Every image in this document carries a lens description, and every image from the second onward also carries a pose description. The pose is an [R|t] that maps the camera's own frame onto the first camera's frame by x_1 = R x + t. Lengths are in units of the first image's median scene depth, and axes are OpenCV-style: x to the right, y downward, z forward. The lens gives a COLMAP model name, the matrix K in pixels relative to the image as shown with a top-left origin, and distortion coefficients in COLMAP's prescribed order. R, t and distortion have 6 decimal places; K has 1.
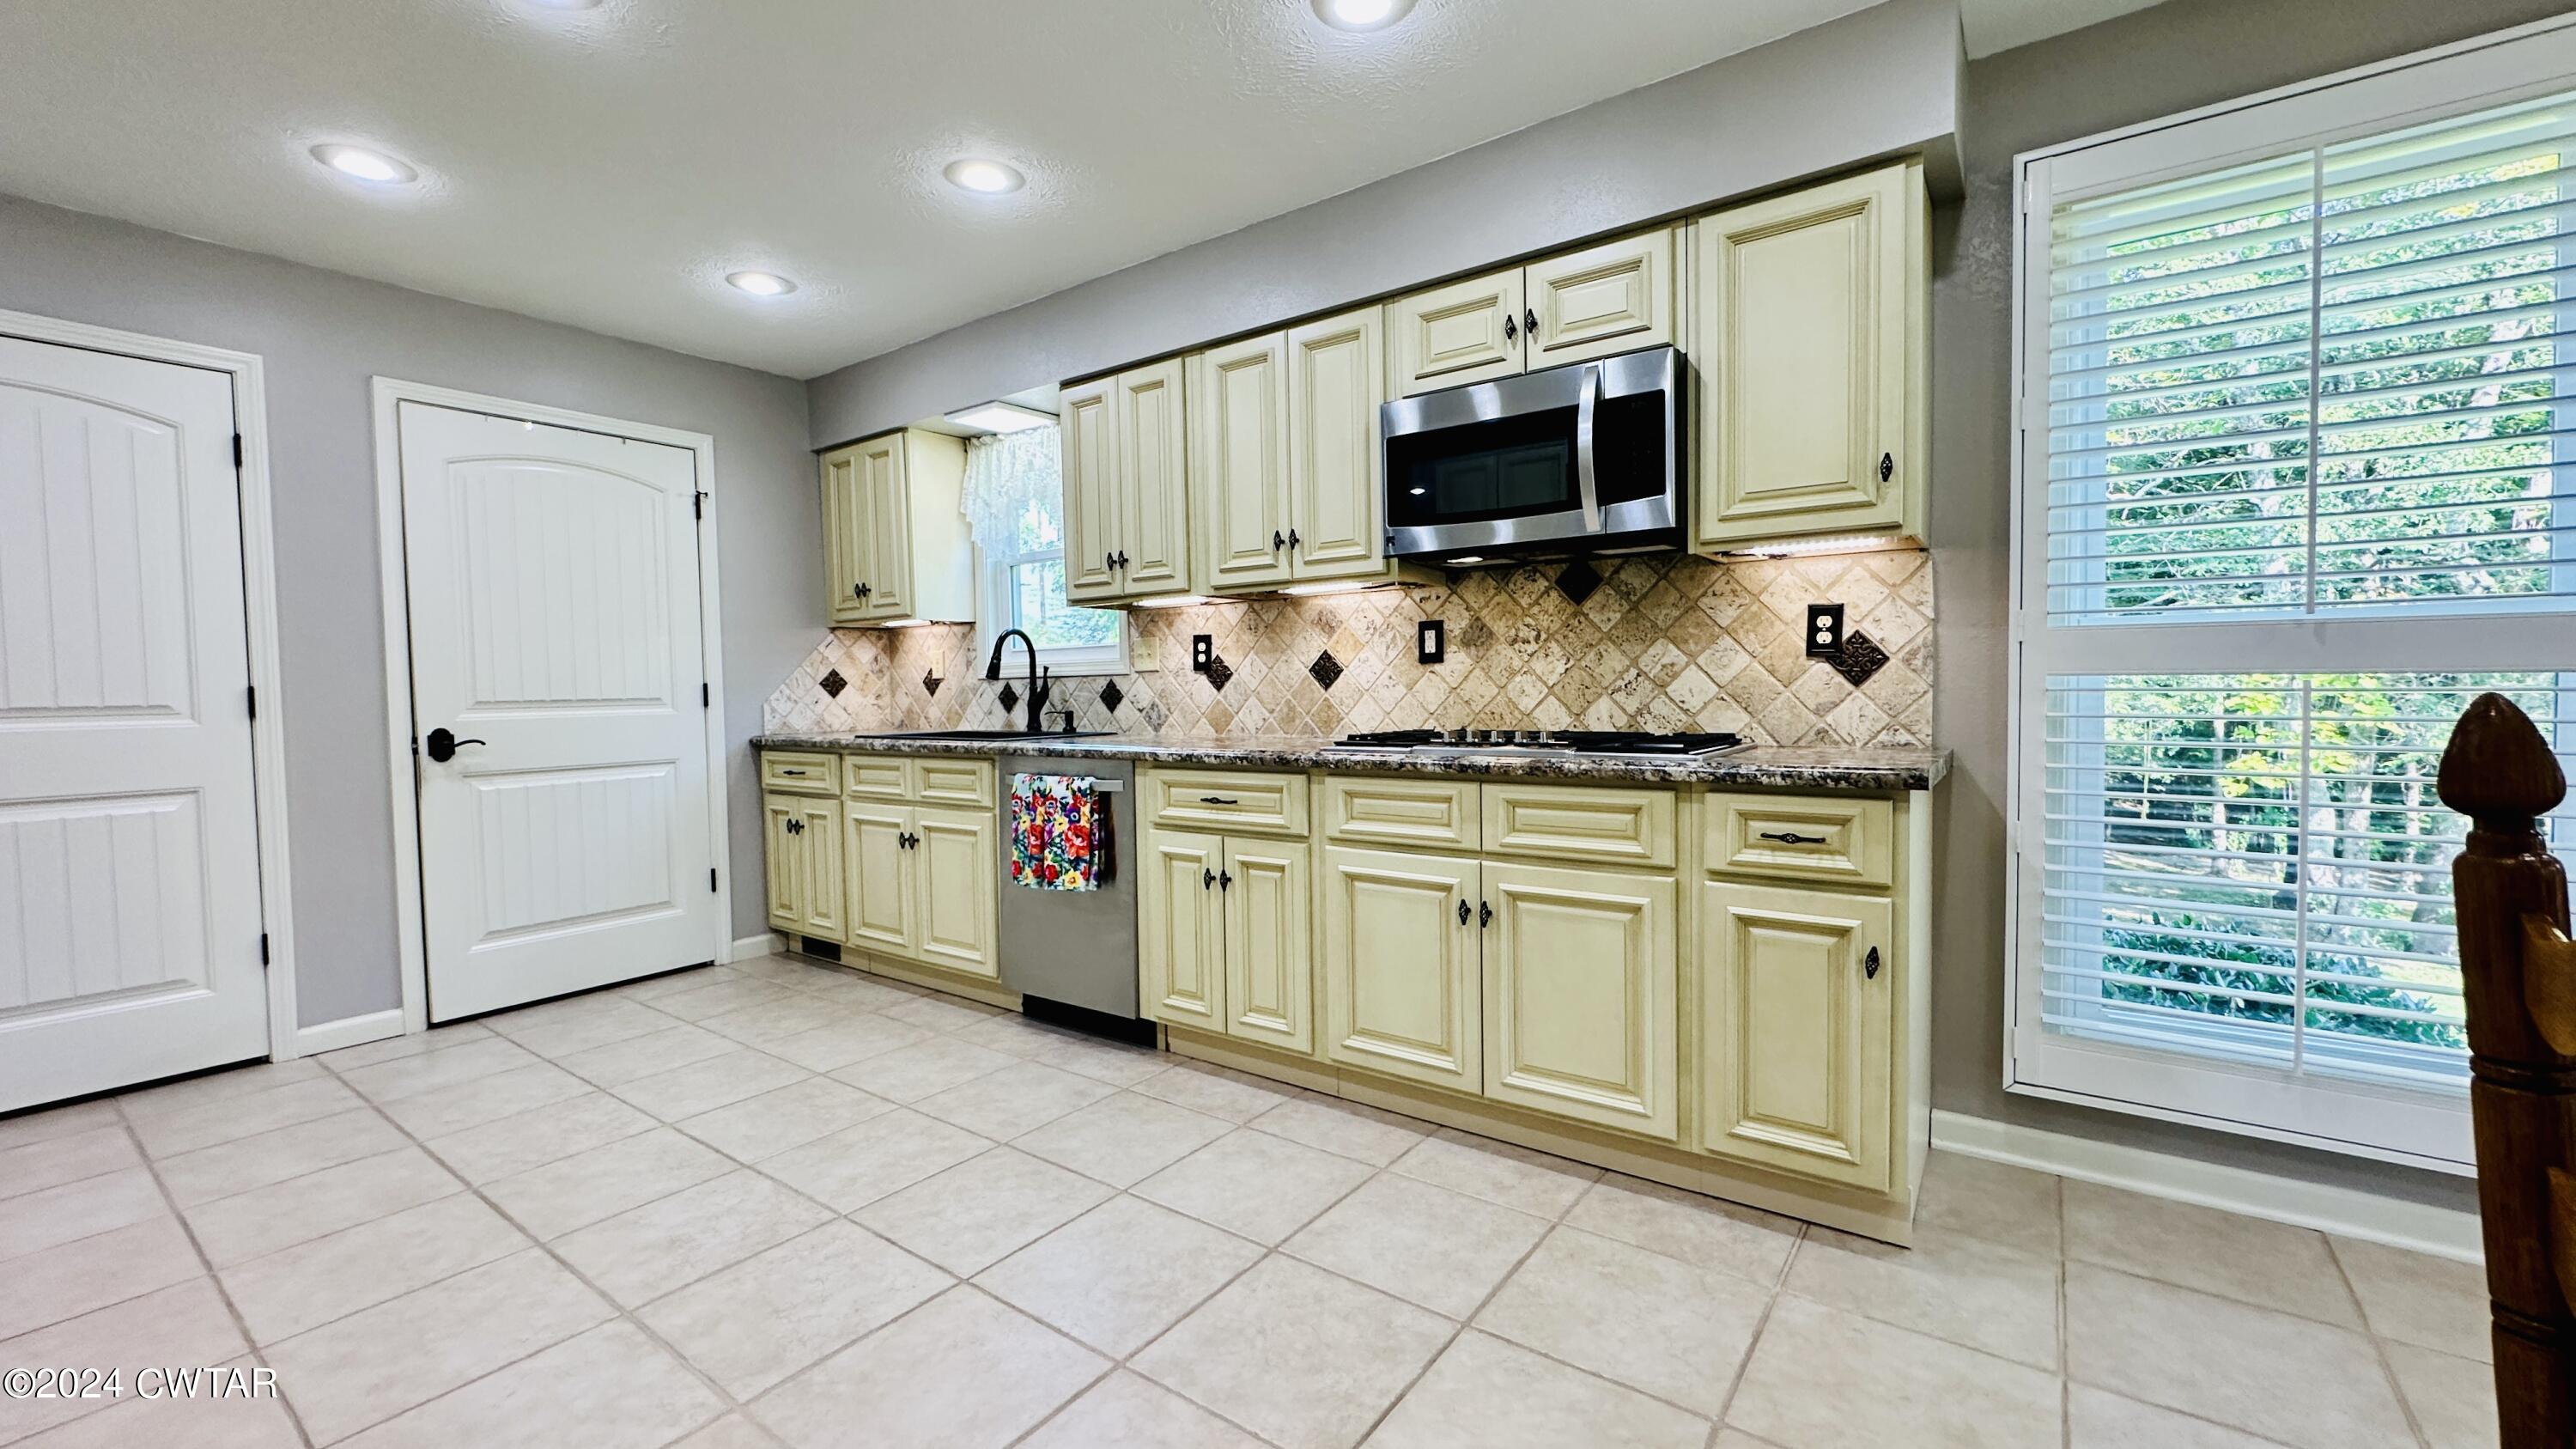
lens RADIAL K [[1019.5, 0, 1288.0], [0, 1019.5, 724.5], [0, 0, 1]] dist [-0.001840, -0.000039]
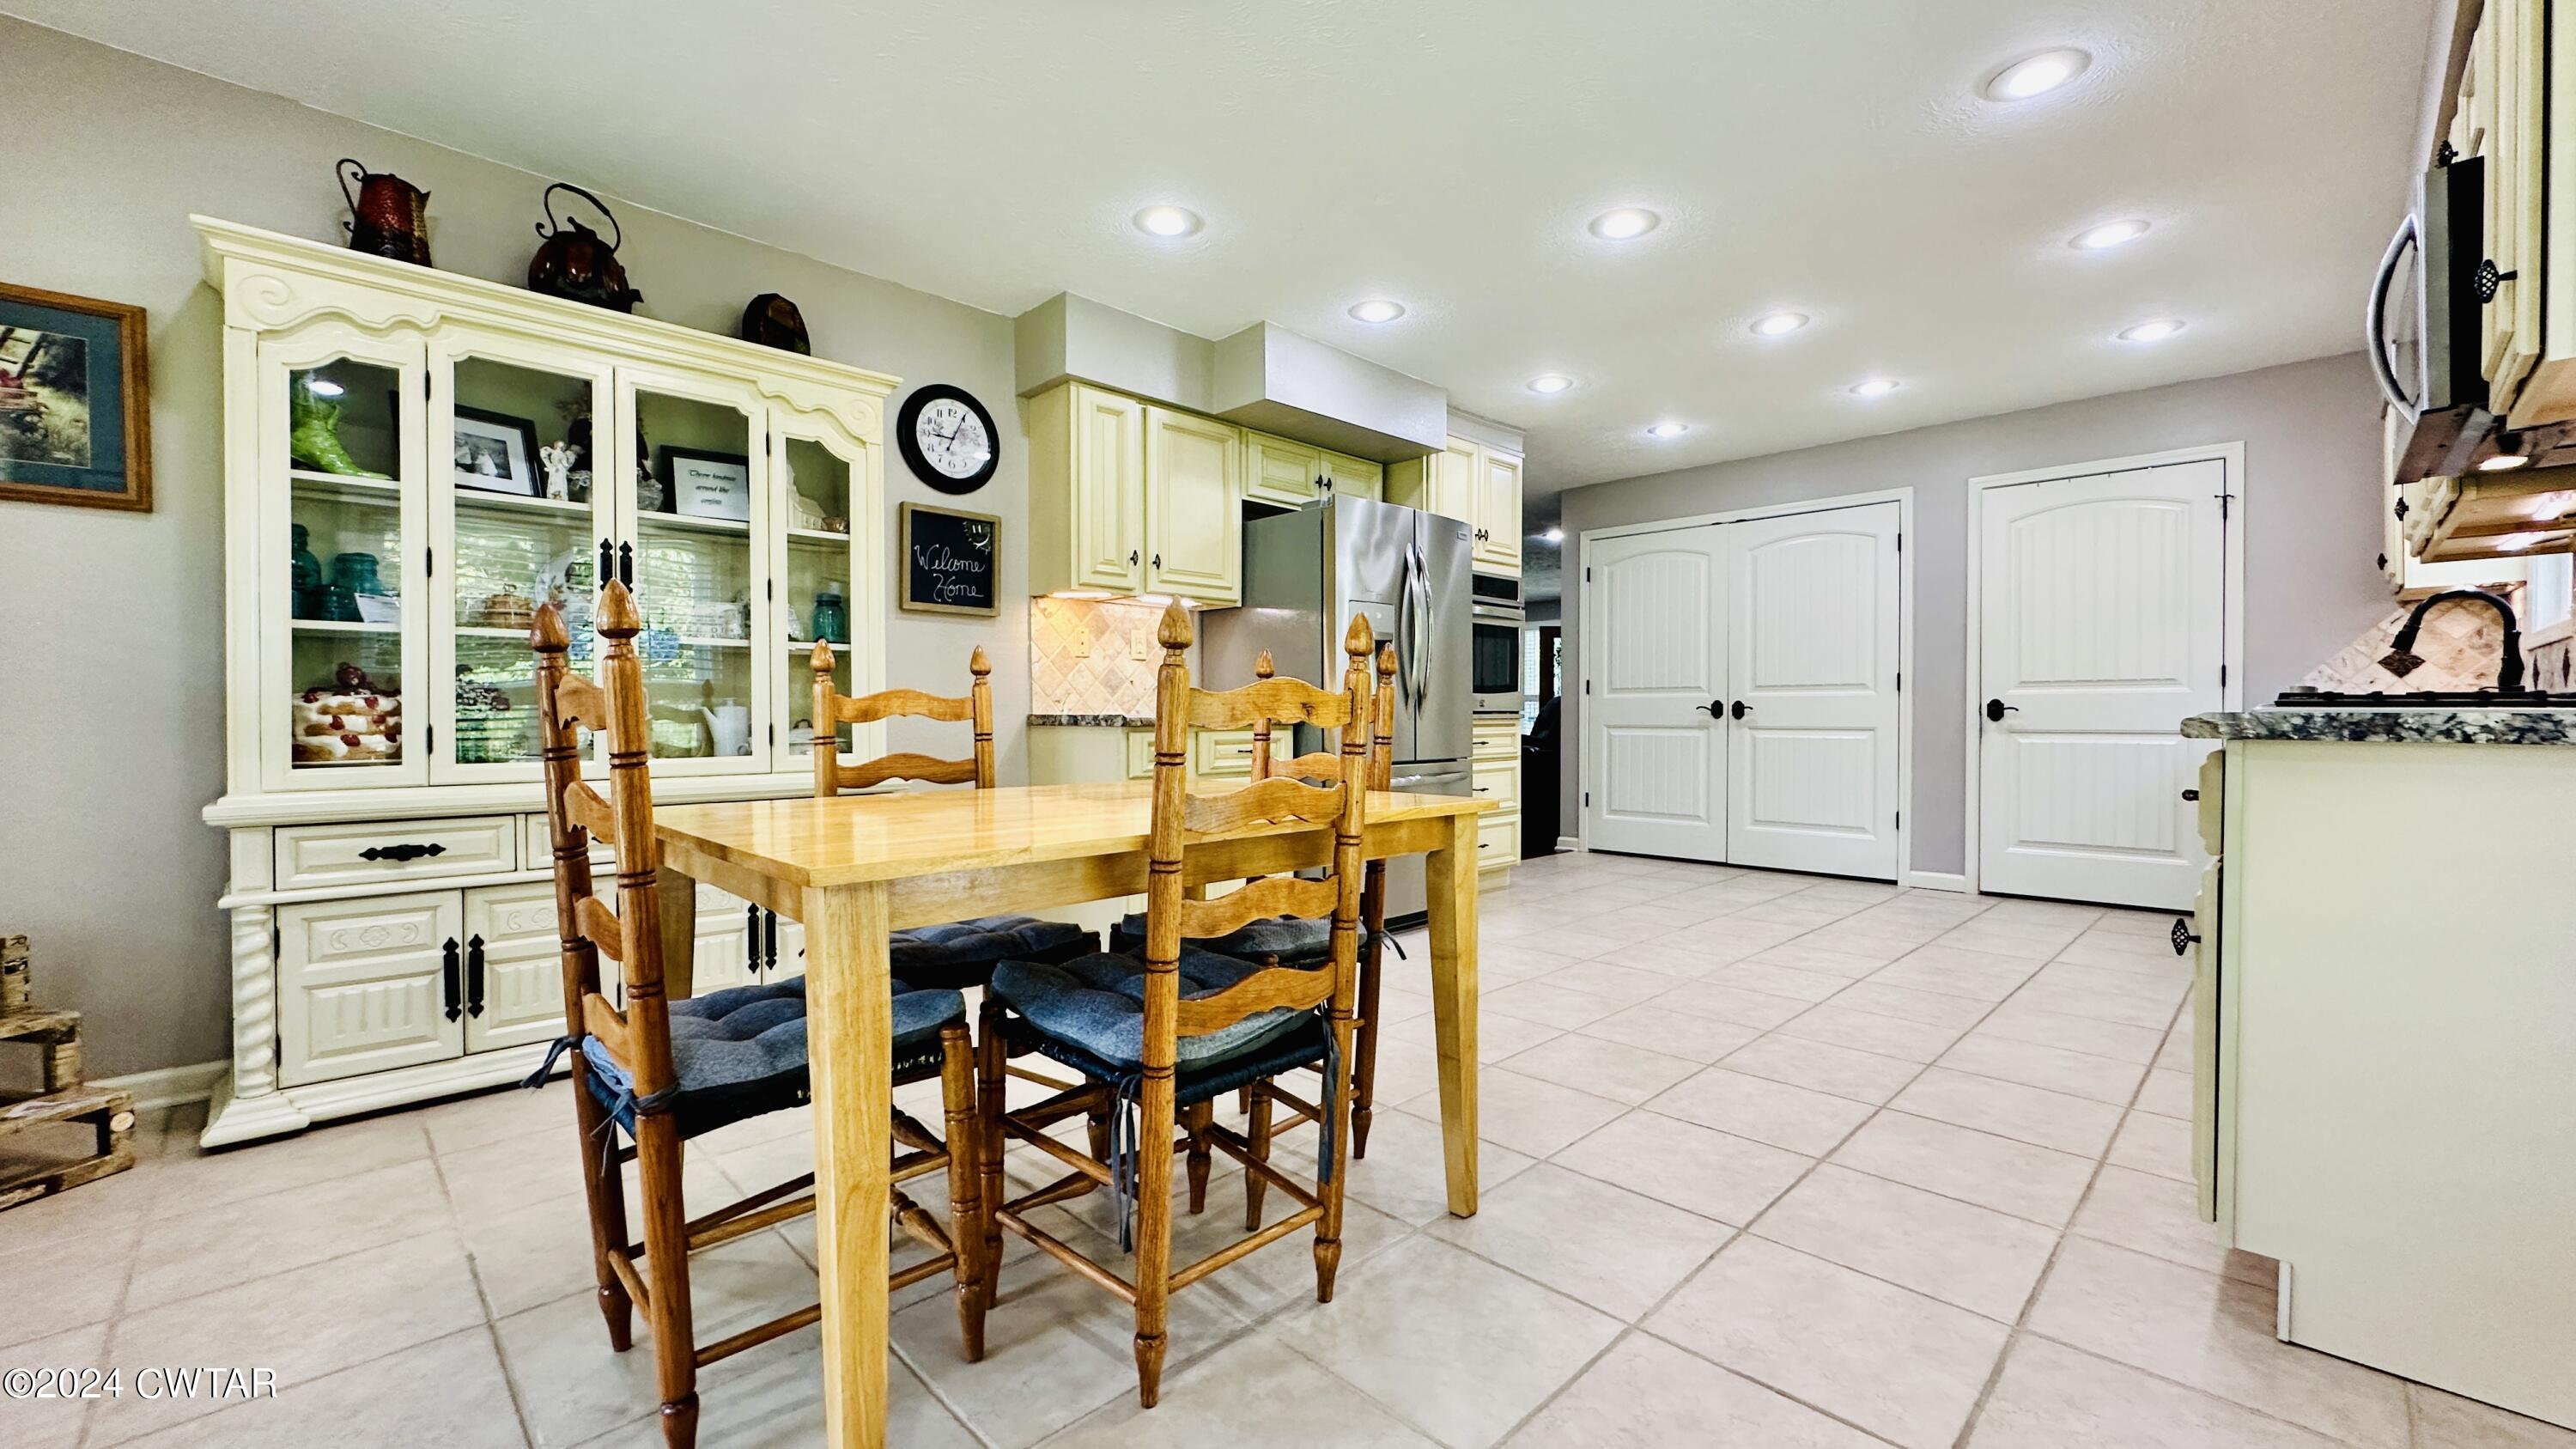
lens RADIAL K [[1030.8, 0, 1288.0], [0, 1030.8, 724.5], [0, 0, 1]] dist [-0.002383, 0.000113]
pose [[-0.167790, 0.024472, -0.985519, 0.988004], [-0.036525, 0.998851, 0.031022, 0.037498], [0.985146, 0.041201, -0.166703, 0.252232]]
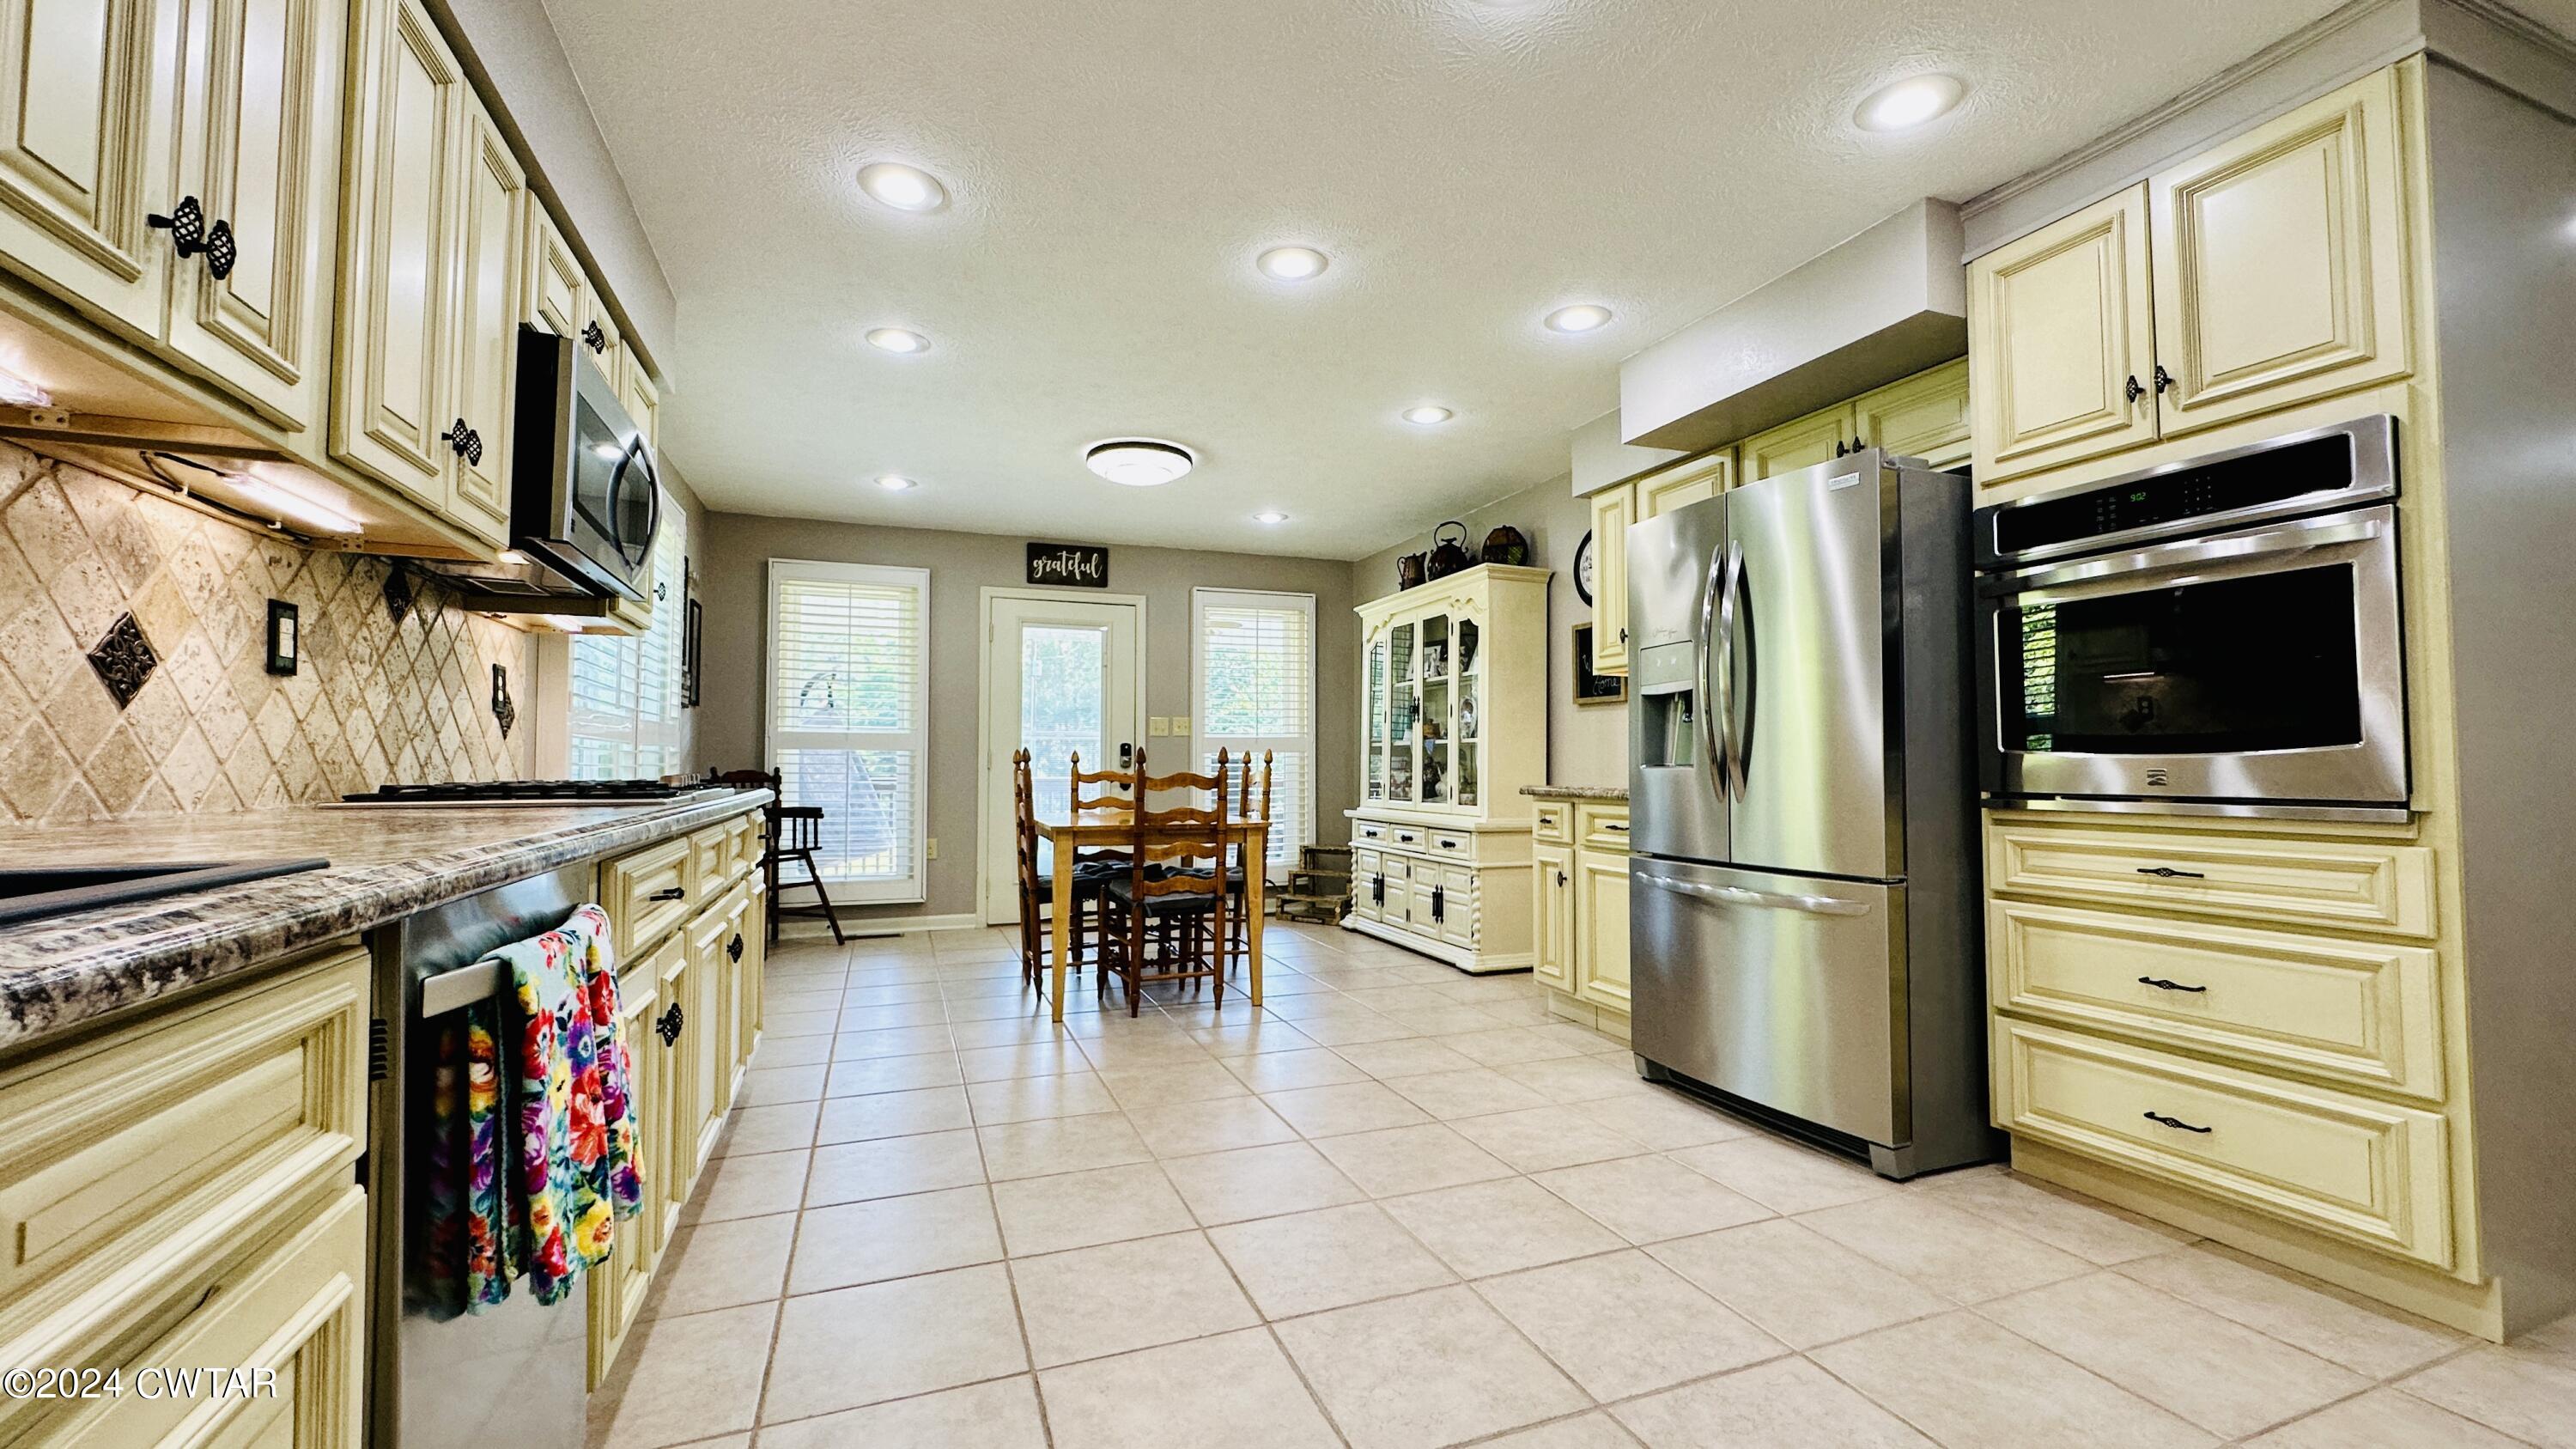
lens RADIAL K [[1030.8, 0, 1288.0], [0, 1030.8, 724.5], [0, 0, 1]] dist [-0.002383, 0.000113]
pose [[-0.841543, 0.039335, 0.538756, -0.686437], [0.035491, 0.999216, -0.017516, -0.002638], [-0.539023, 0.004381, -0.842279, 1.256294]]
